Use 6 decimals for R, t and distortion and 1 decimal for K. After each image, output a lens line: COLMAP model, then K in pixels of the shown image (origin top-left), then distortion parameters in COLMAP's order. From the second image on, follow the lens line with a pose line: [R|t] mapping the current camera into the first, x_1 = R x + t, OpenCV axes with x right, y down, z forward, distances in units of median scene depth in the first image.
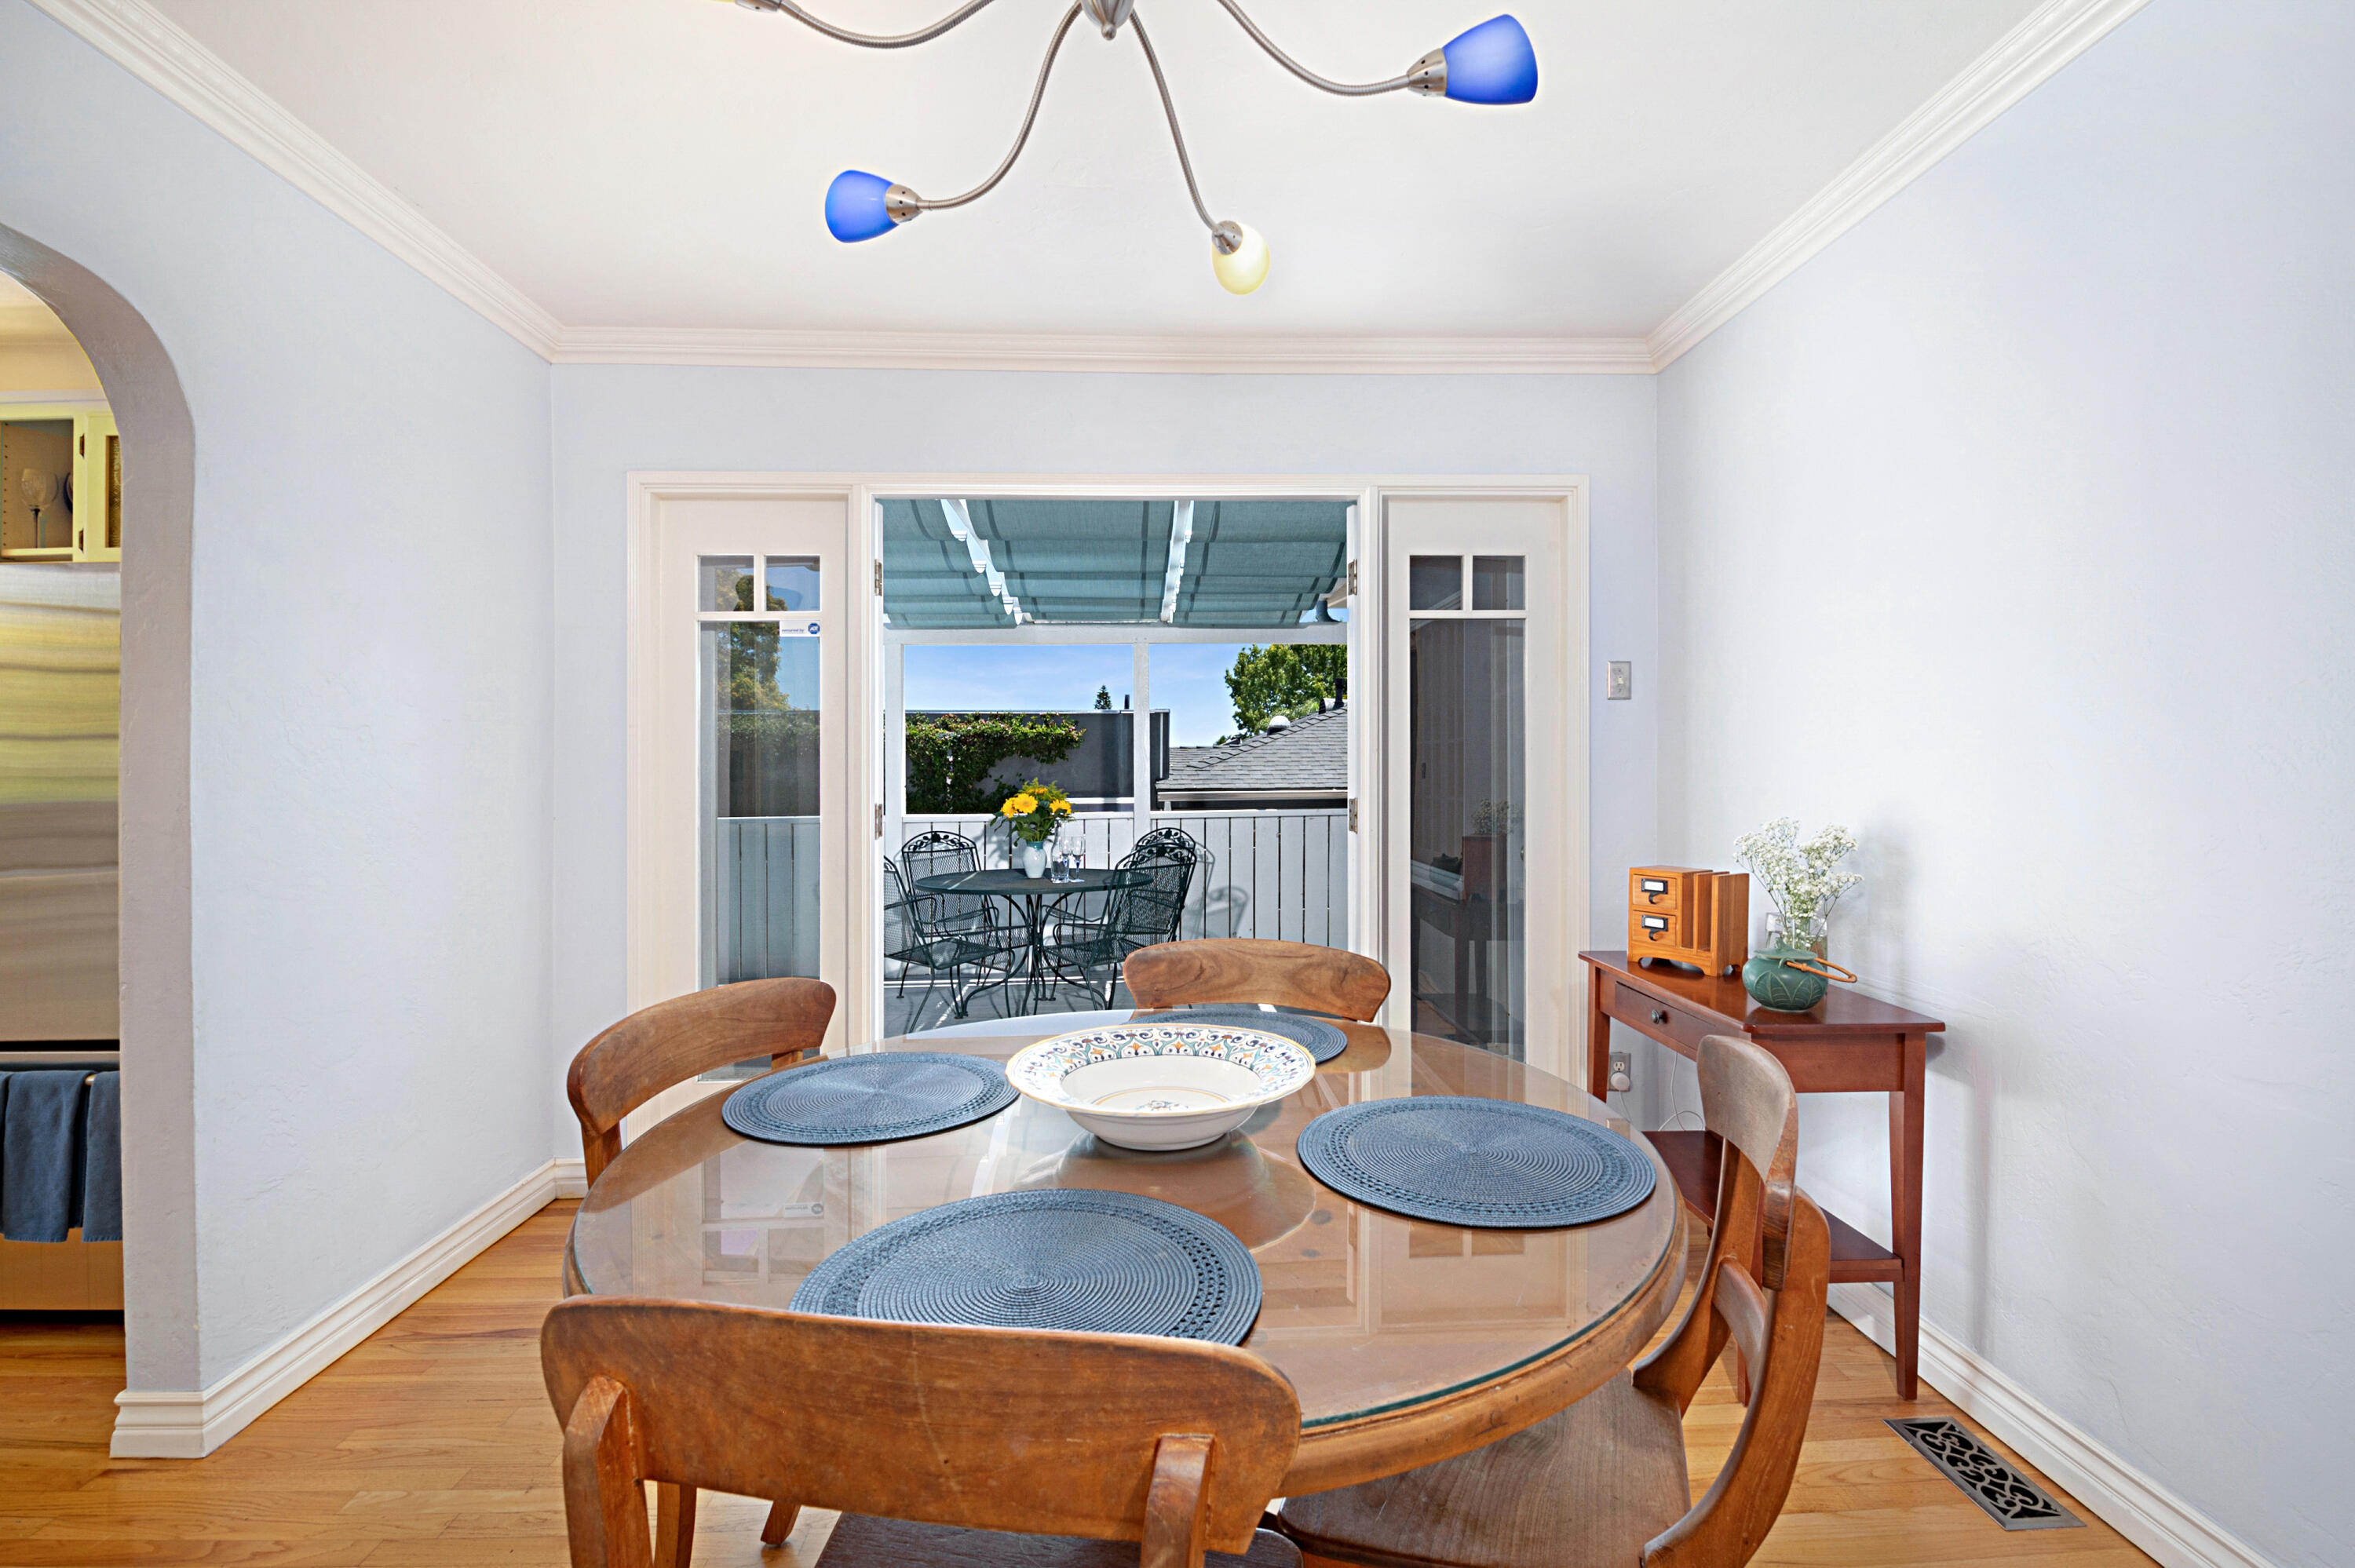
lens RADIAL K [[1041.4, 0, 1204.8], [0, 1041.4, 781.9], [0, 0, 1]] dist [0.002760, 0.000173]
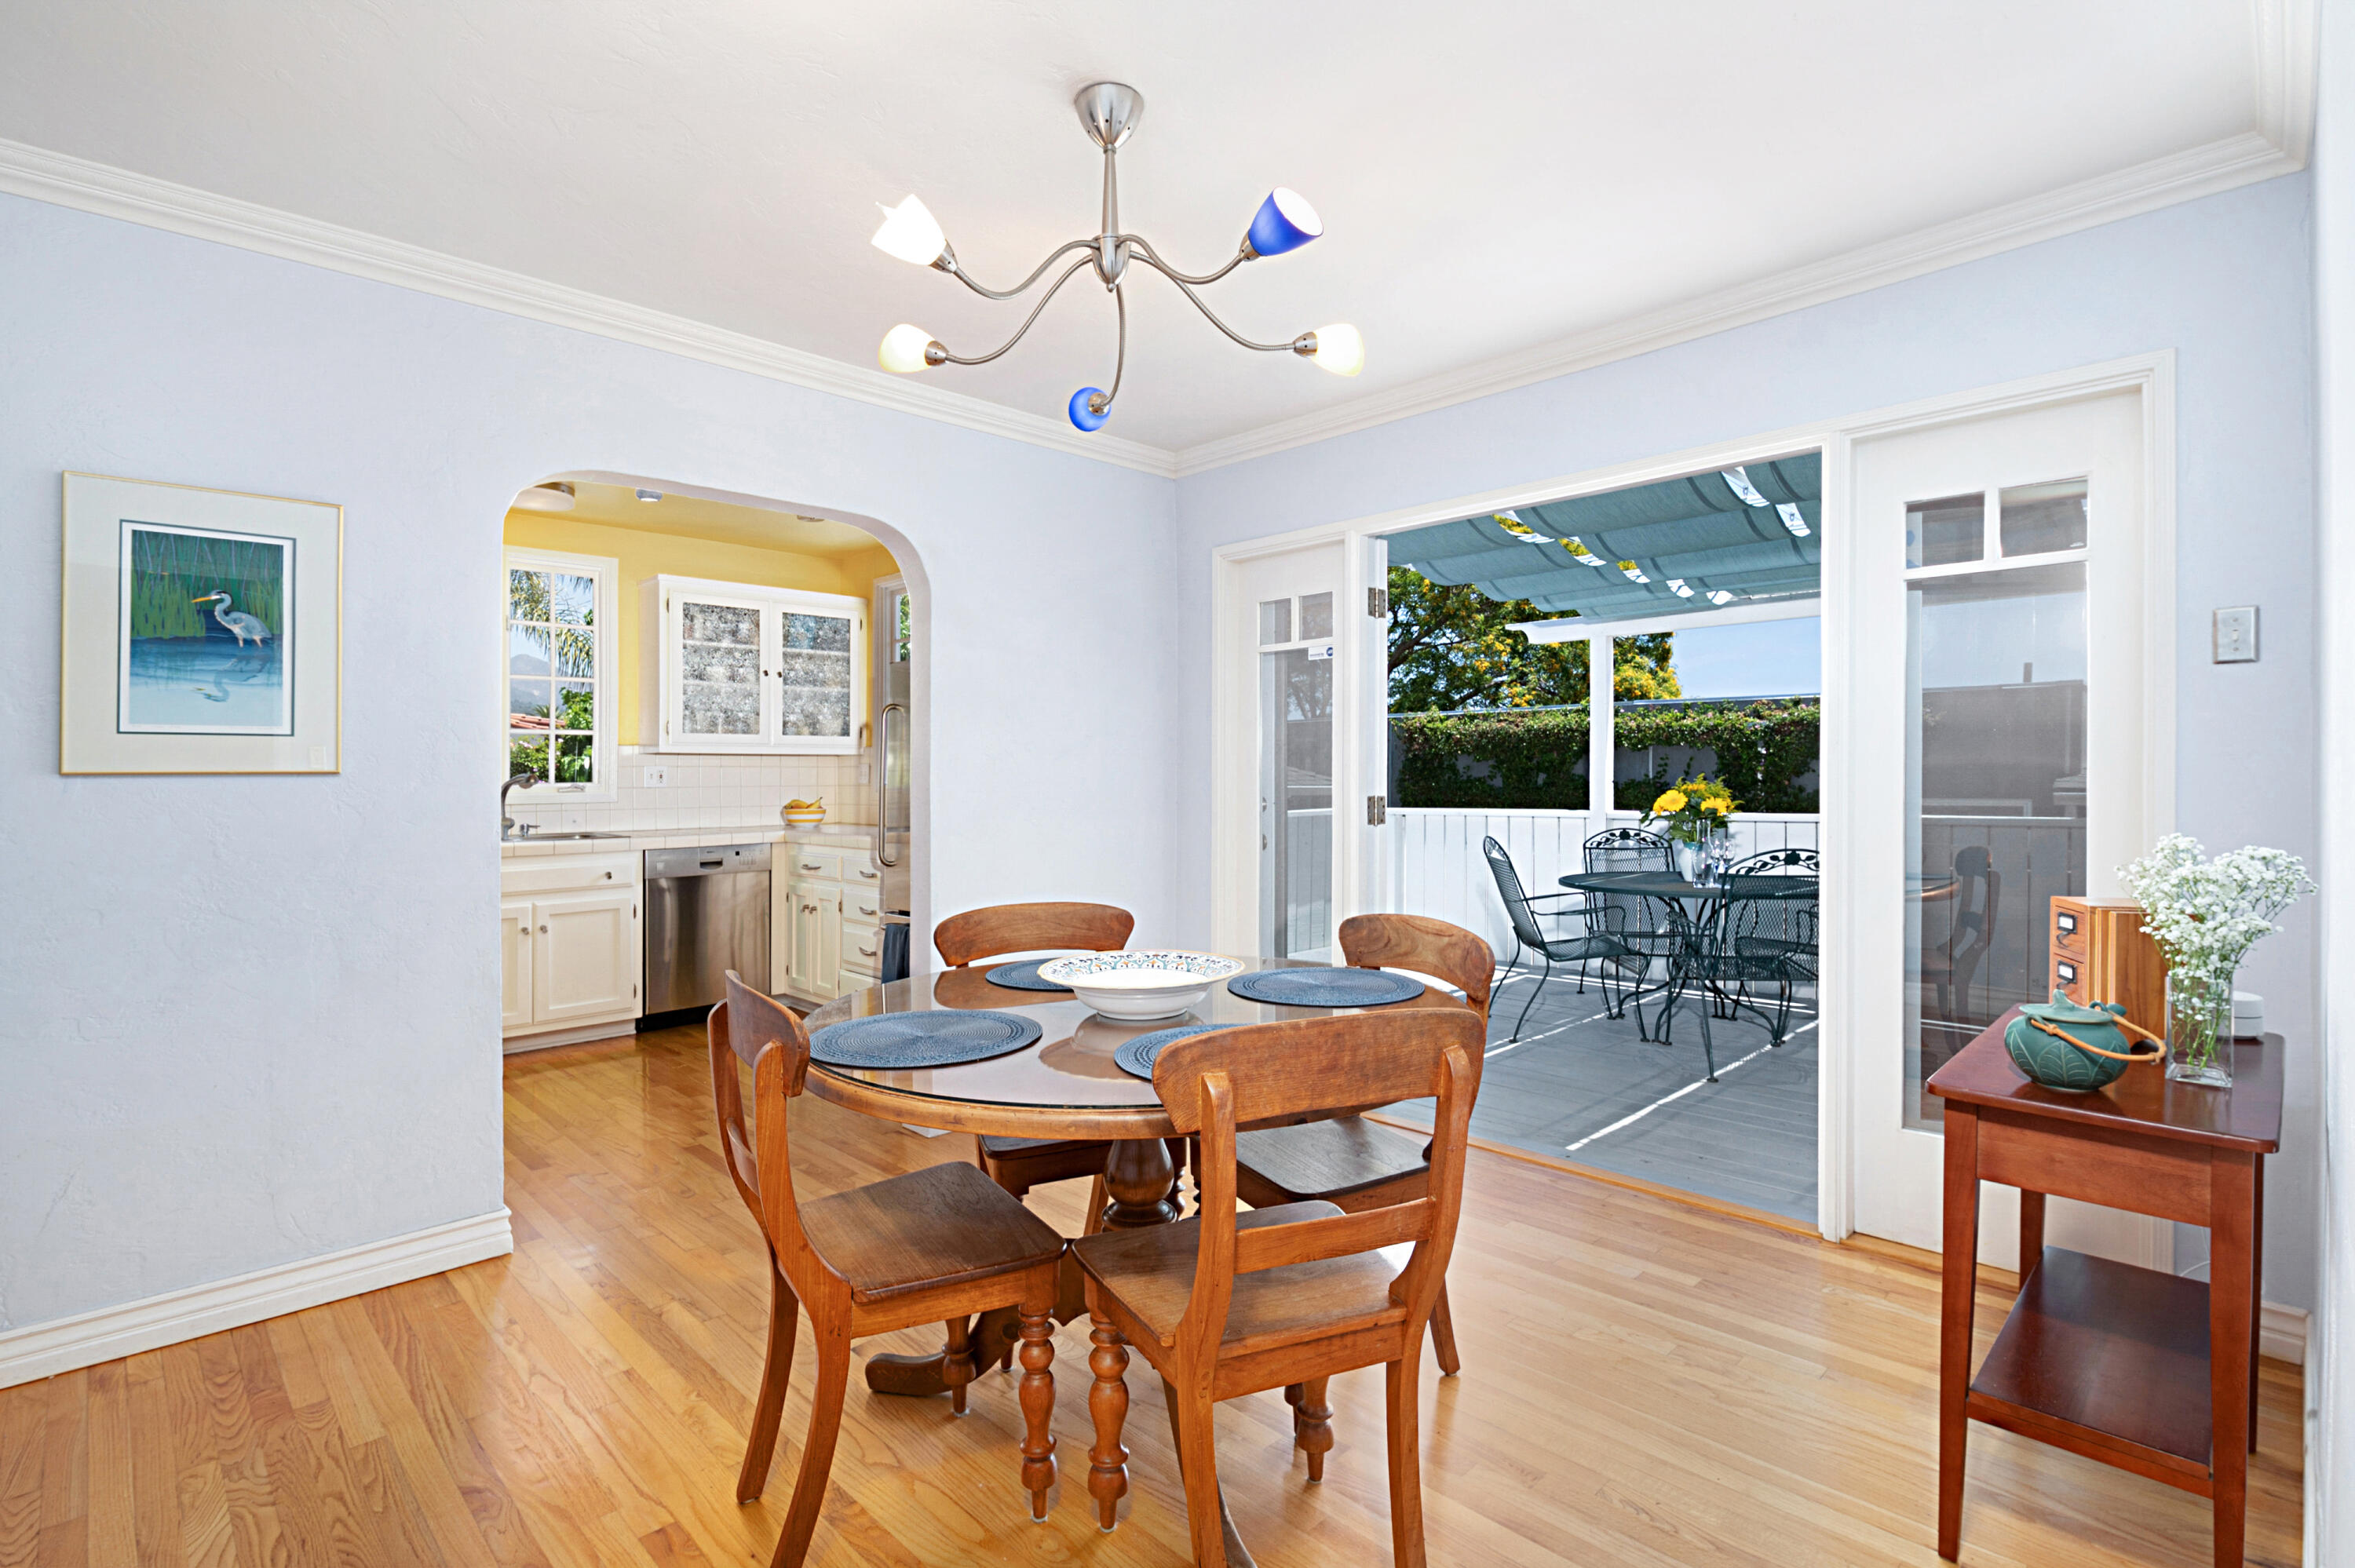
lens RADIAL K [[1126.1, 0, 1177.5], [0, 1126.1, 784.0], [0, 0, 1]] dist [-0.002527, -0.000388]
pose [[0.665952, 0.008172, -0.745950, 0.280927], [-0.003093, 0.999962, 0.008193, -0.001062], [0.745988, -0.003149, 0.665952, -0.006910]]
